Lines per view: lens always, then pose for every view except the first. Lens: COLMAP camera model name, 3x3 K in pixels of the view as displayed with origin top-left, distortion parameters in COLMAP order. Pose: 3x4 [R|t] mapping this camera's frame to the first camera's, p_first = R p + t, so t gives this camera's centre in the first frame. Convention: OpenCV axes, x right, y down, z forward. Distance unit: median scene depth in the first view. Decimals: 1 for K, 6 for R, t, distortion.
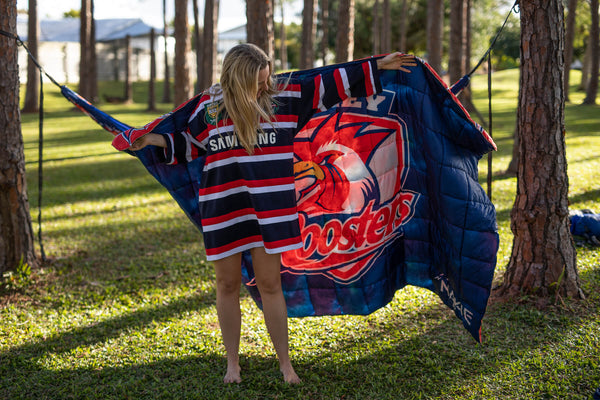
lens RADIAL K [[836.1, 0, 300.0], [0, 836.1, 200.0], [0, 0, 1]] dist [0.002459, 0.026978]
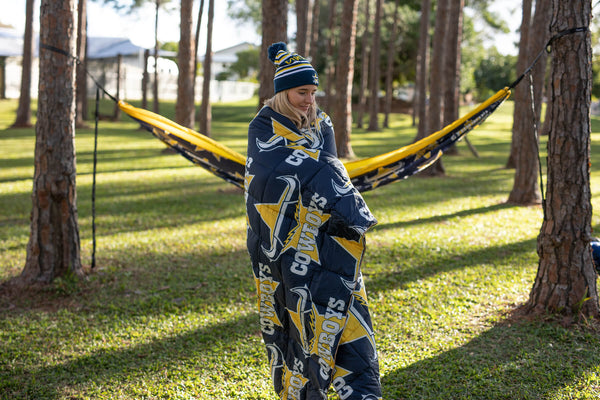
lens RADIAL K [[836.1, 0, 300.0], [0, 836.1, 200.0], [0, 0, 1]] dist [0.002459, 0.026978]
pose [[0.999049, 0.033887, 0.027435, -0.084872], [-0.033074, 0.999015, -0.029569, 0.009531], [-0.028410, 0.028633, 0.999186, -0.069278]]
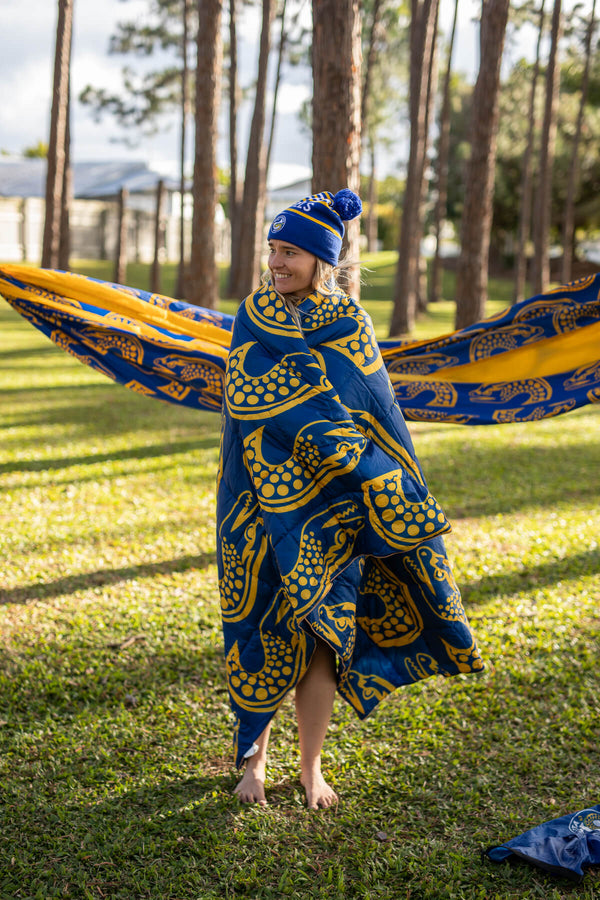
lens RADIAL K [[1334.4, 0, 300.0], [0, 1334.4, 450.0], [0, 0, 1]] dist [-0.007432, -0.021223]
pose [[0.996887, 0.043184, -0.065961, -0.006749], [-0.043566, 0.999041, -0.004351, -0.039785], [0.065710, 0.007211, 0.997813, 0.181195]]
